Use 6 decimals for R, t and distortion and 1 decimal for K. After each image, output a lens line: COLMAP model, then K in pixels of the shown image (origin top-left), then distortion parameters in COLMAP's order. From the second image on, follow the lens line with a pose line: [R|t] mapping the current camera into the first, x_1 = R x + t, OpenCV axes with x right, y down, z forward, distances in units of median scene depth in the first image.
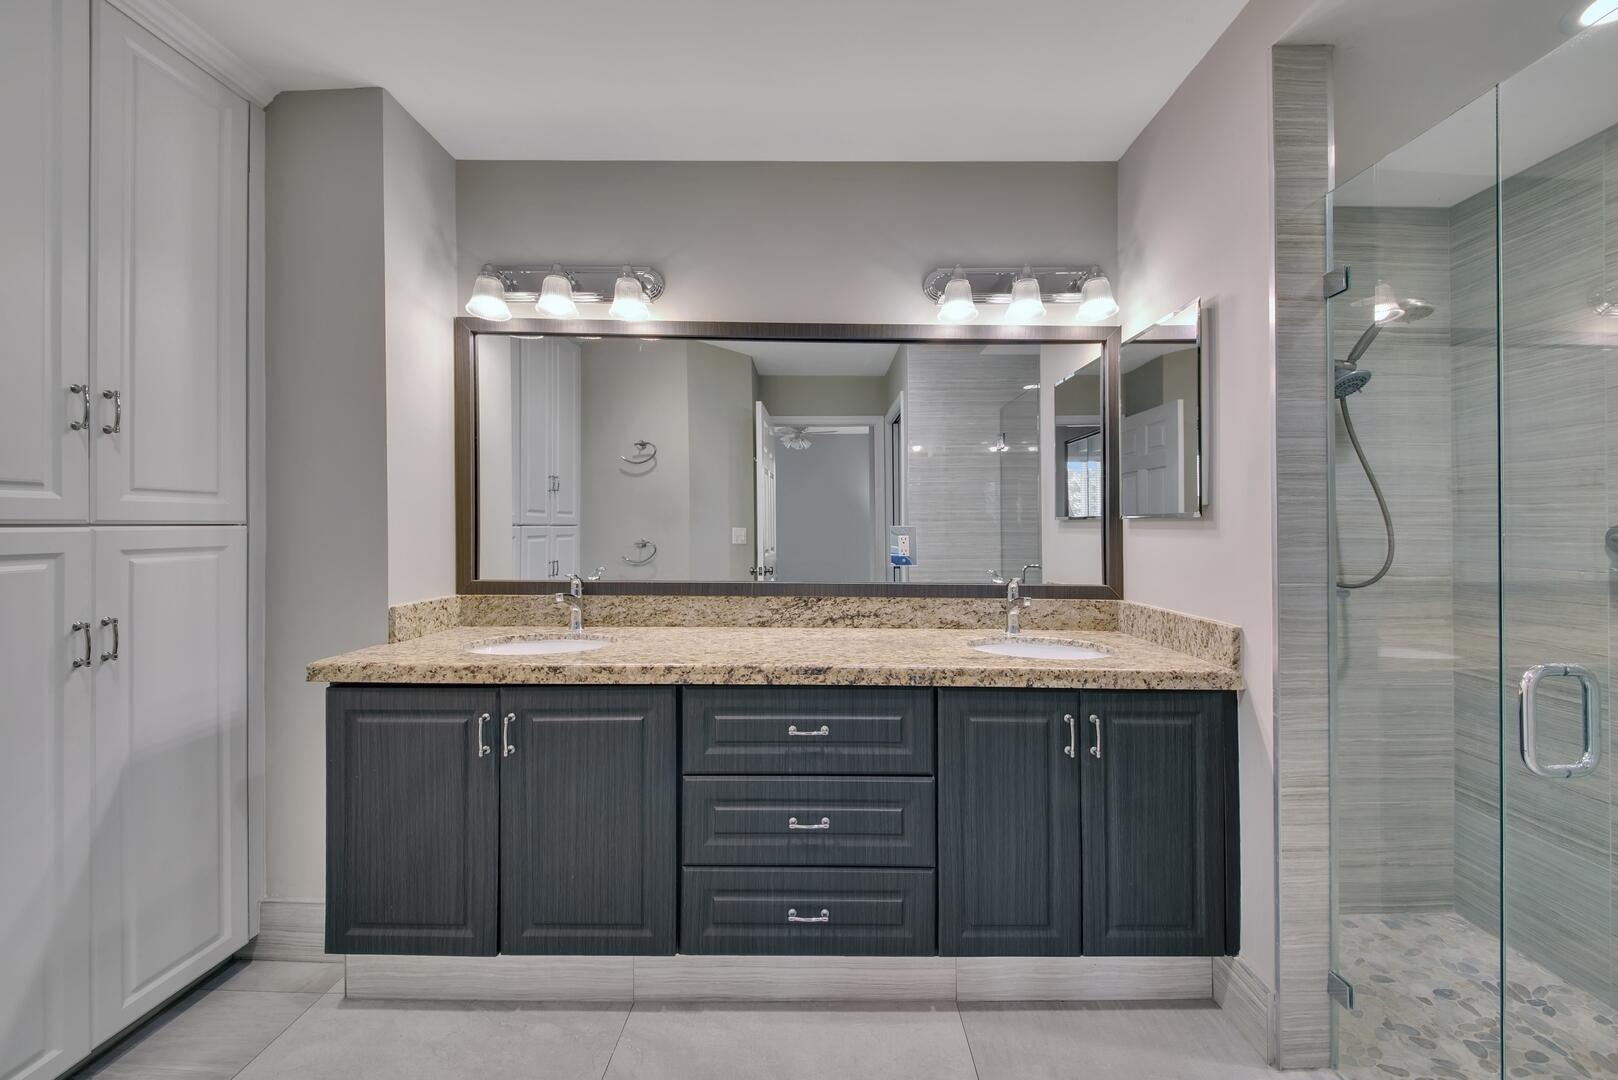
lens RADIAL K [[598.8, 0, 810.6], [0, 598.8, 525.1], [0, 0, 1]] dist [0.064284, -0.041020]
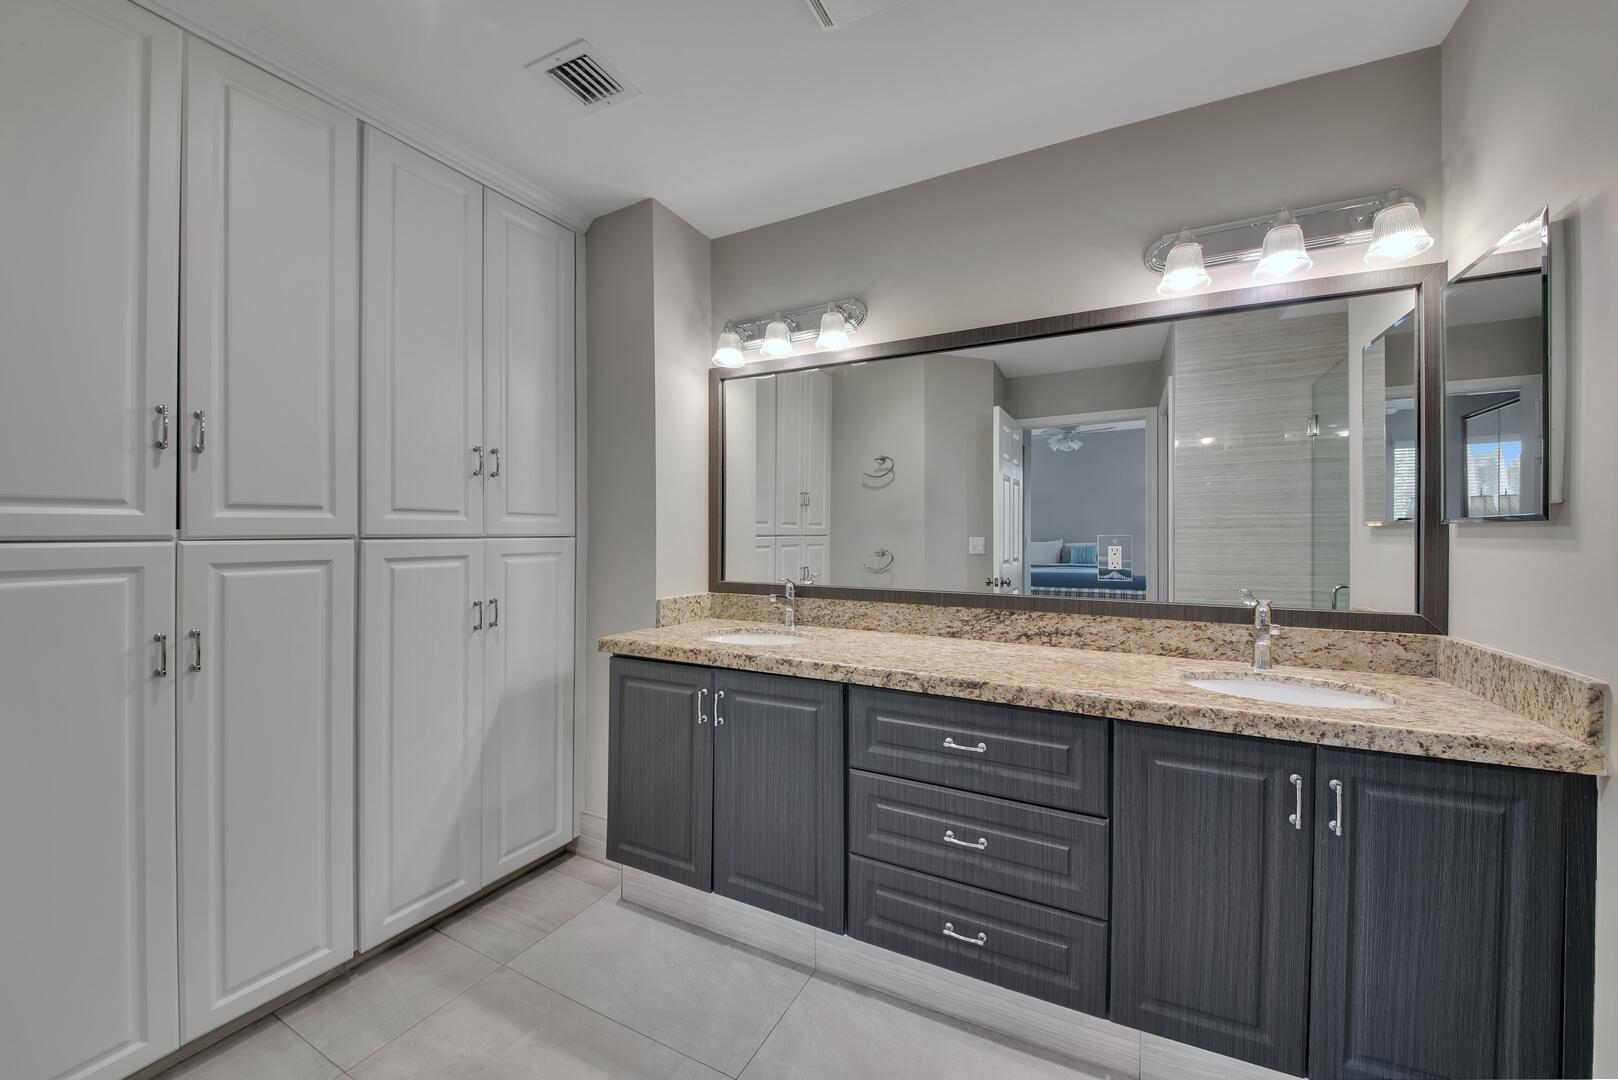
lens RADIAL K [[598.8, 0, 810.6], [0, 598.8, 525.1], [0, 0, 1]] dist [0.064284, -0.041020]
pose [[0.892673, -0.012348, -0.450536, 0.211285], [0.005496, 0.999849, -0.016513, -0.001361], [0.450671, 0.012265, 0.892606, 0.004500]]
